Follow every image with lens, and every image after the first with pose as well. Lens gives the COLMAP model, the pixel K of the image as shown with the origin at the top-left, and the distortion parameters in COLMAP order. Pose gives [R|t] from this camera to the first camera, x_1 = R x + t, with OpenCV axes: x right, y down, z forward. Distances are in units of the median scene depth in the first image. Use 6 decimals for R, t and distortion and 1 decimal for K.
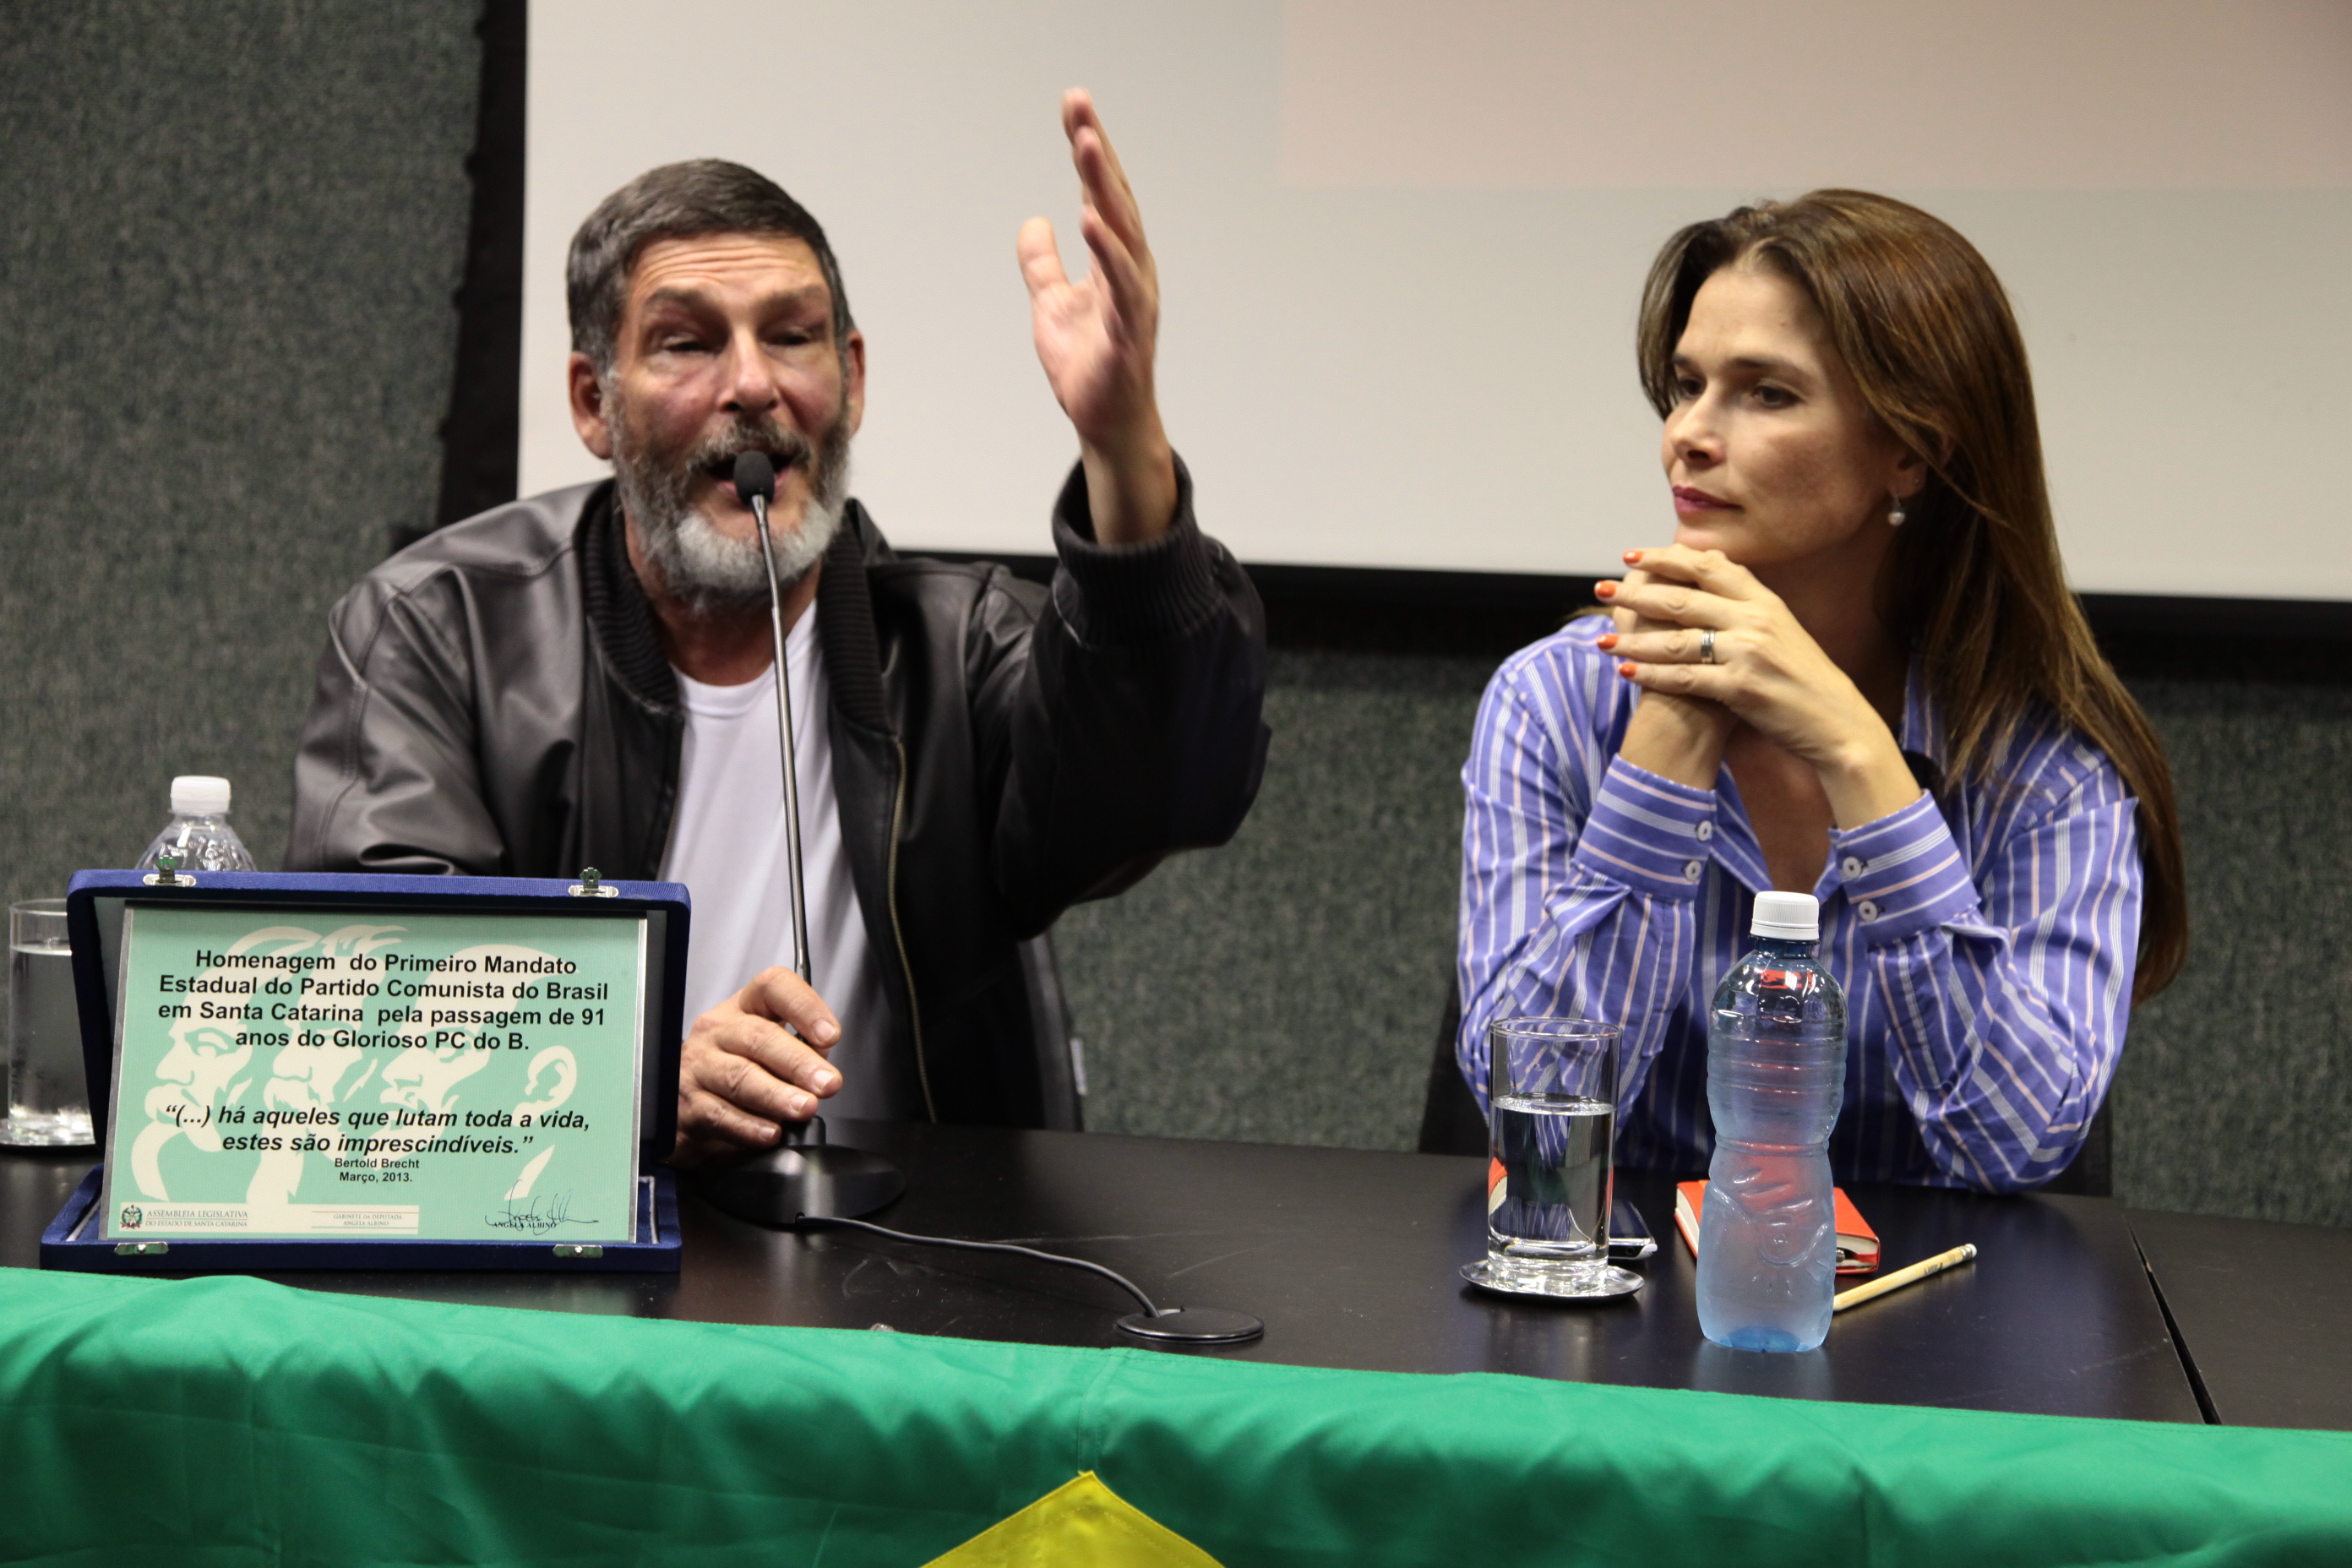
lens RADIAL K [[4073.6, 0, 1184.2], [0, 4073.6, 794.8], [0, 0, 1]] dist [0.188011, 0.314766]
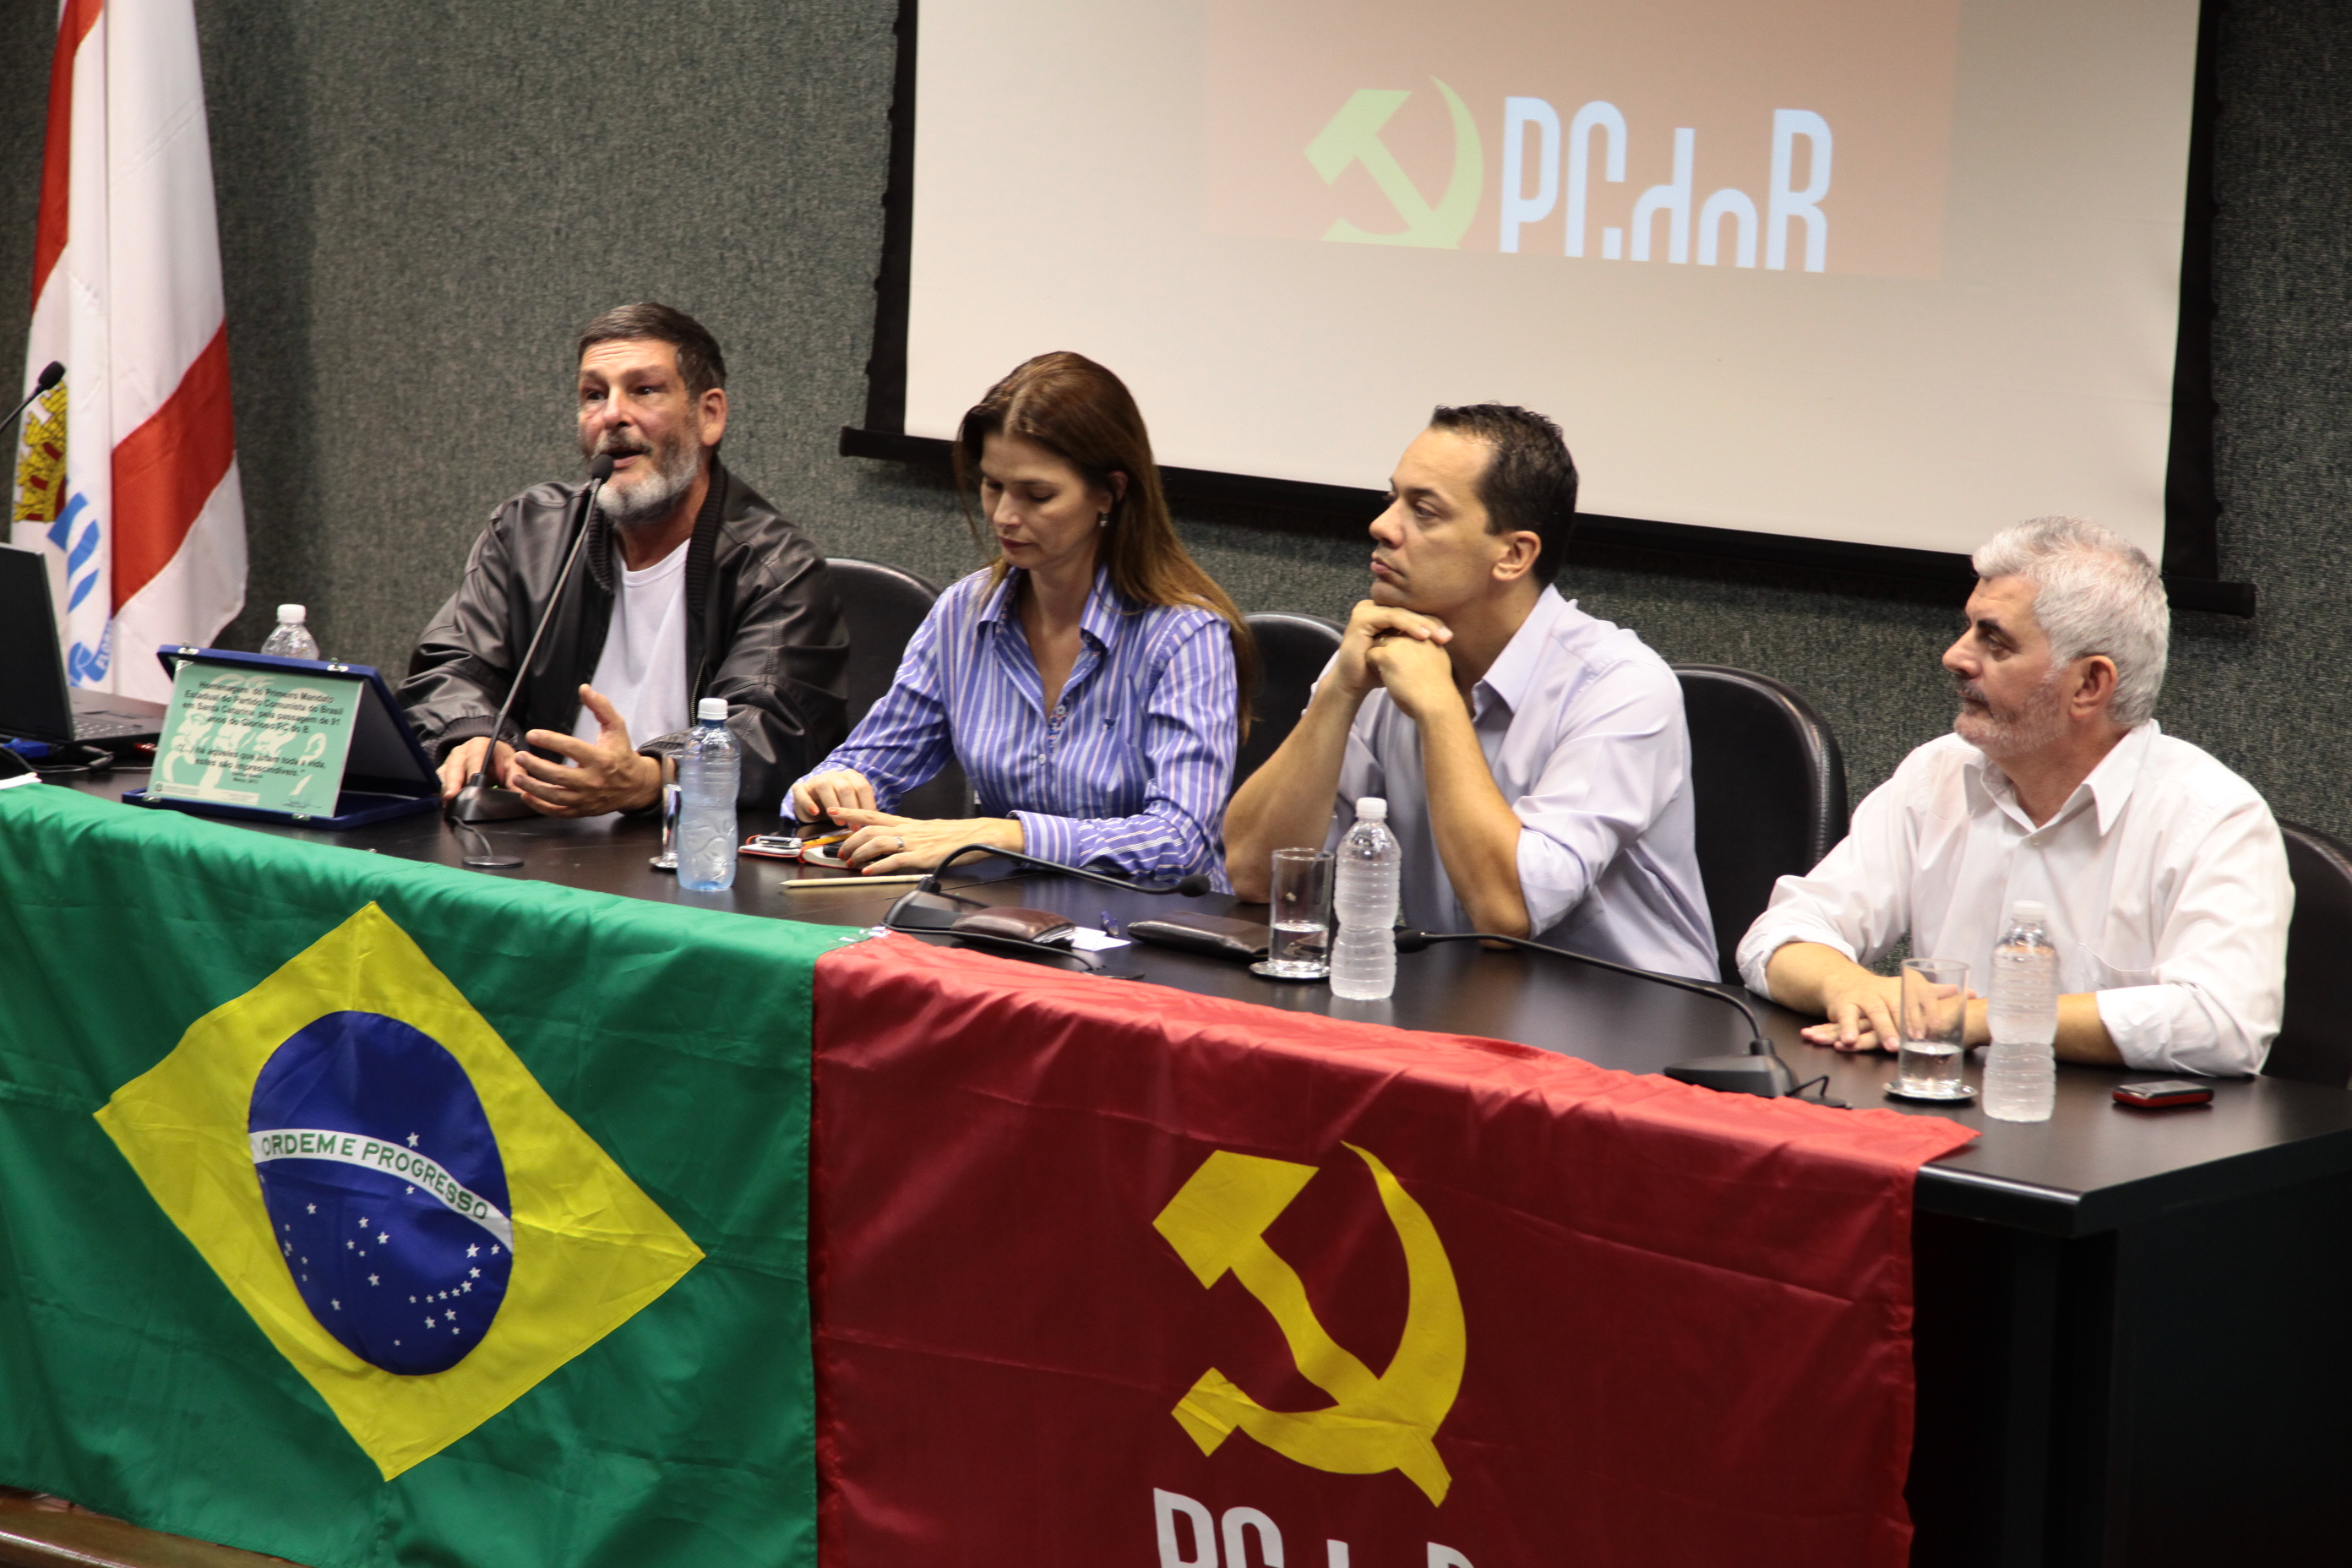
lens RADIAL K [[6657.1, 0, 1176.0], [0, 6657.1, 784.0], [0, 0, 1]] dist [0.832834, -4.770314]
pose [[0.866176, 0.069257, -0.494916, 1.254094], [-0.045020, 0.997138, 0.060745, -0.095272], [0.497706, -0.030334, 0.866815, -1.216050]]
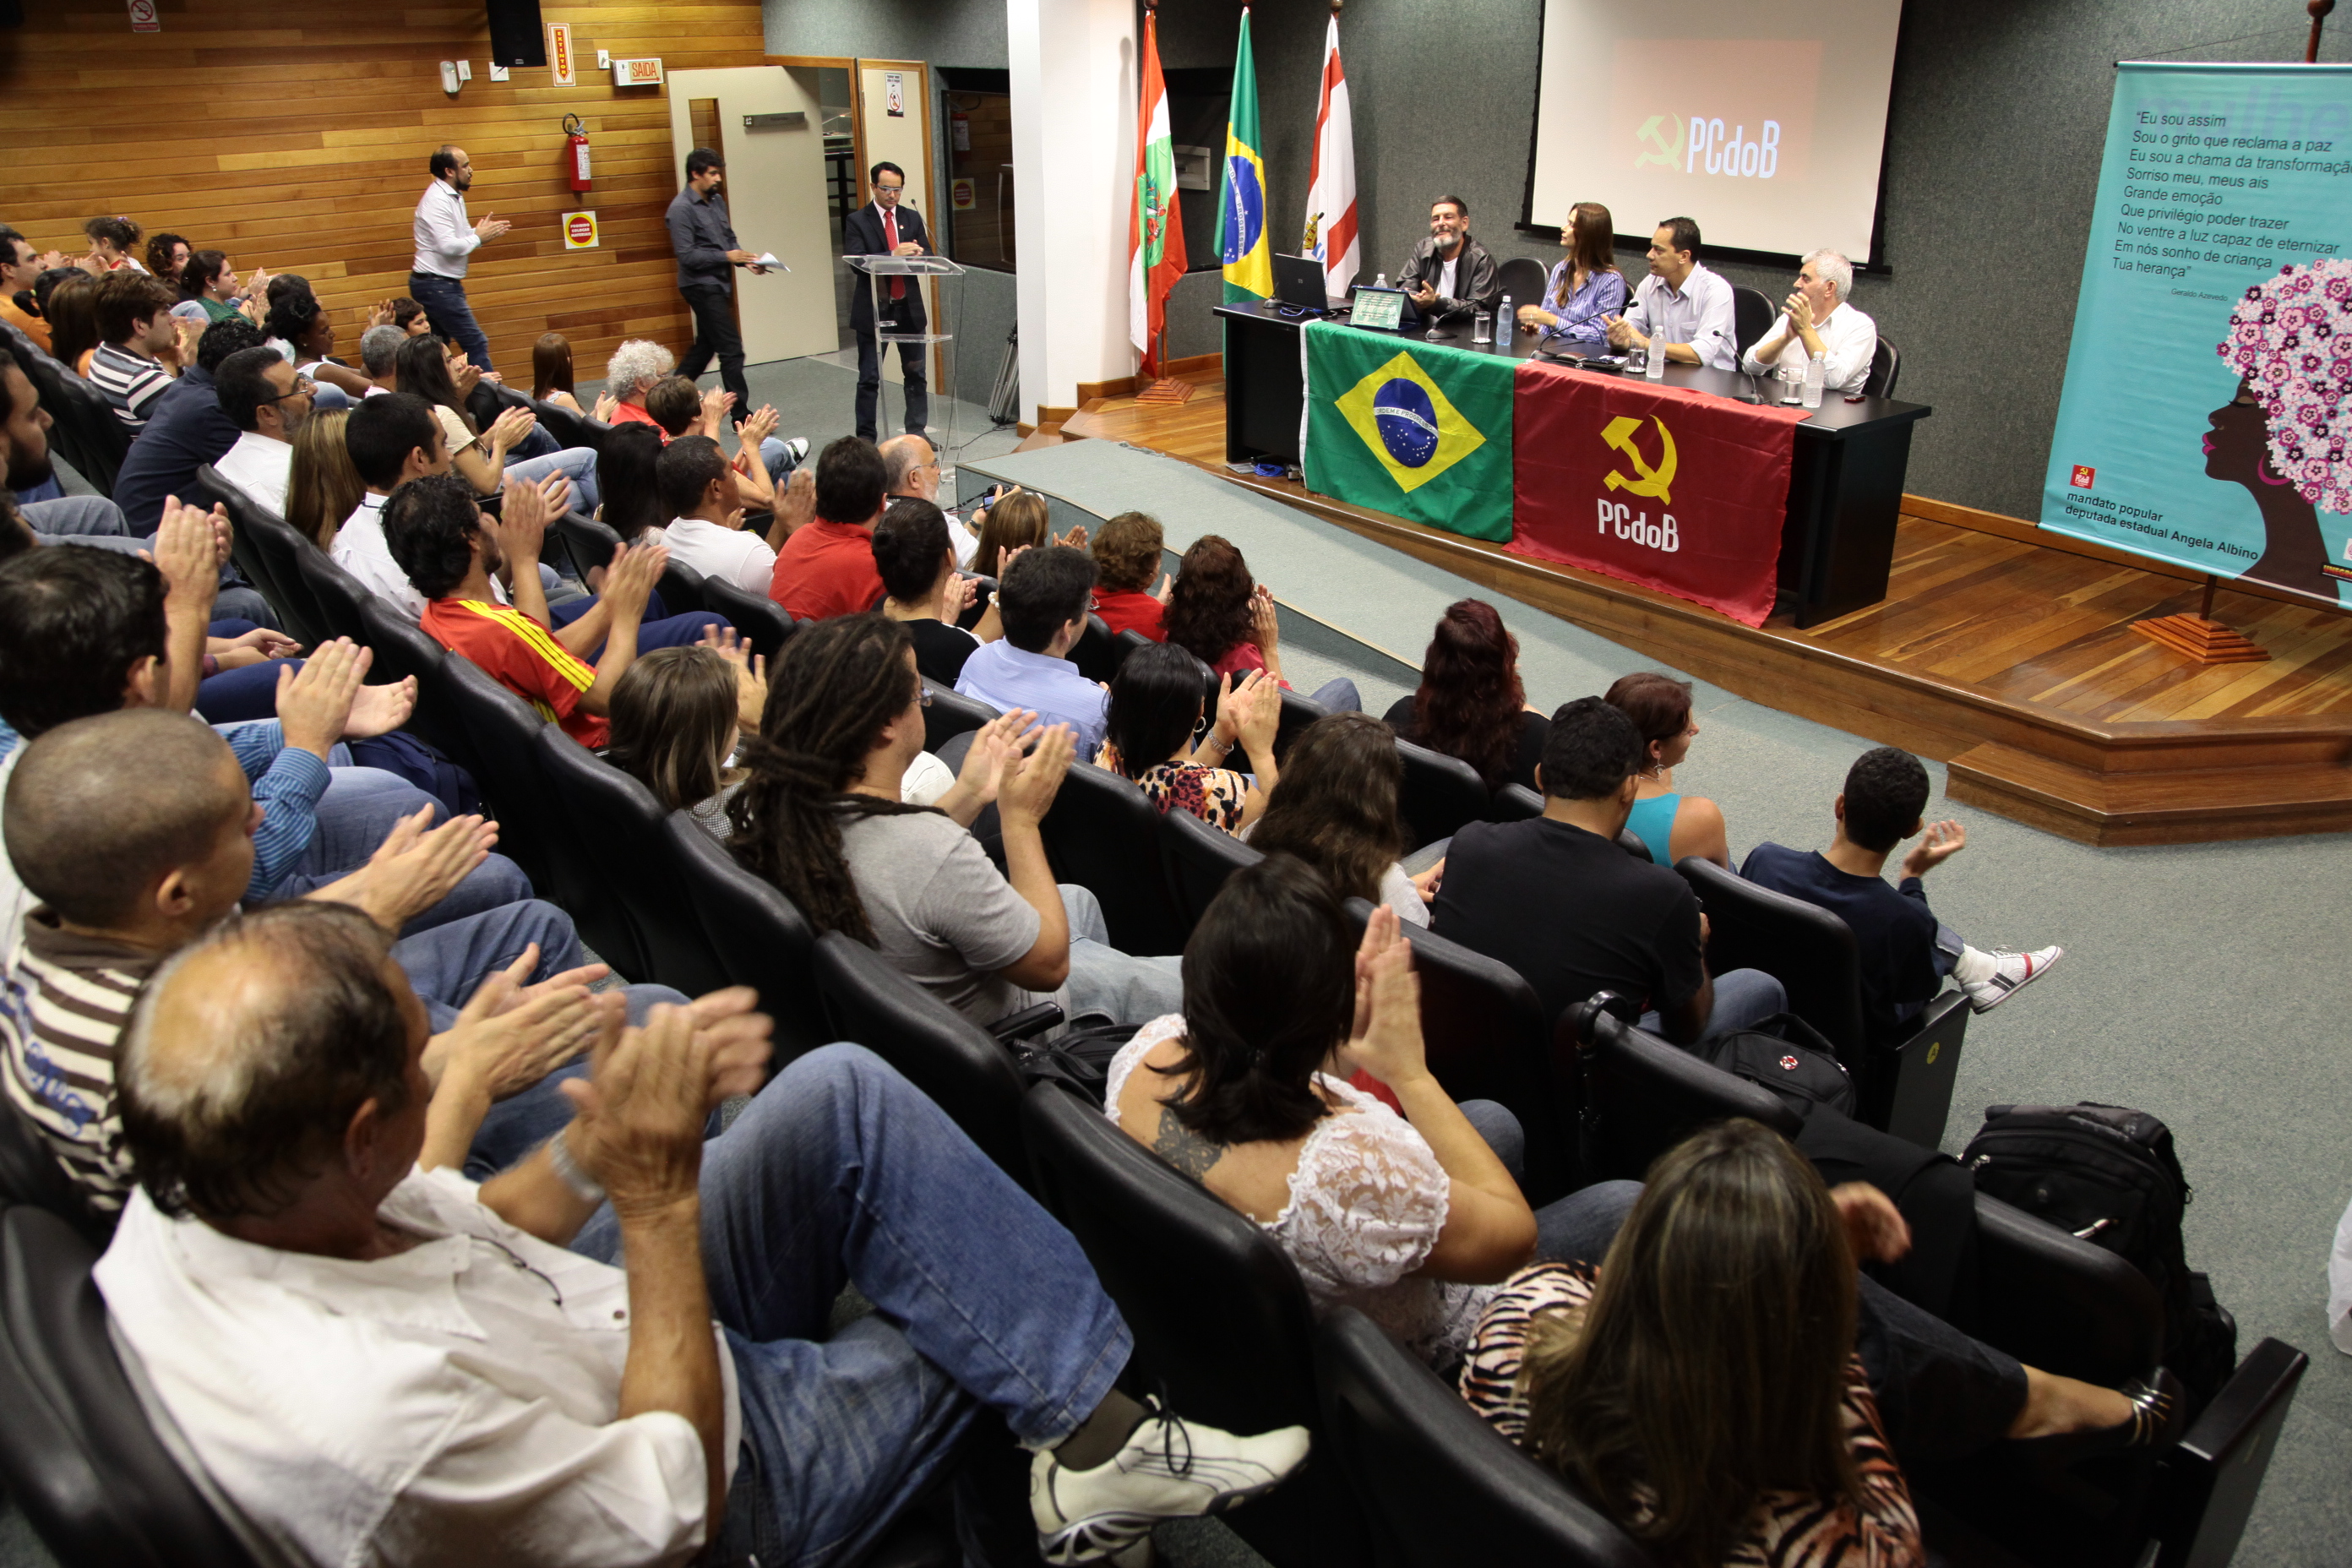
lens RADIAL K [[1774.1, 0, 1181.9], [0, 1774.1, 808.6], [0, 0, 1]] dist [-0.088742, 0.059236]
pose [[0.746867, 0.239206, -0.620460, 1.312834], [-0.018311, 0.940104, 0.340397, -0.129106], [0.664721, -0.242870, 0.706512, -1.427546]]
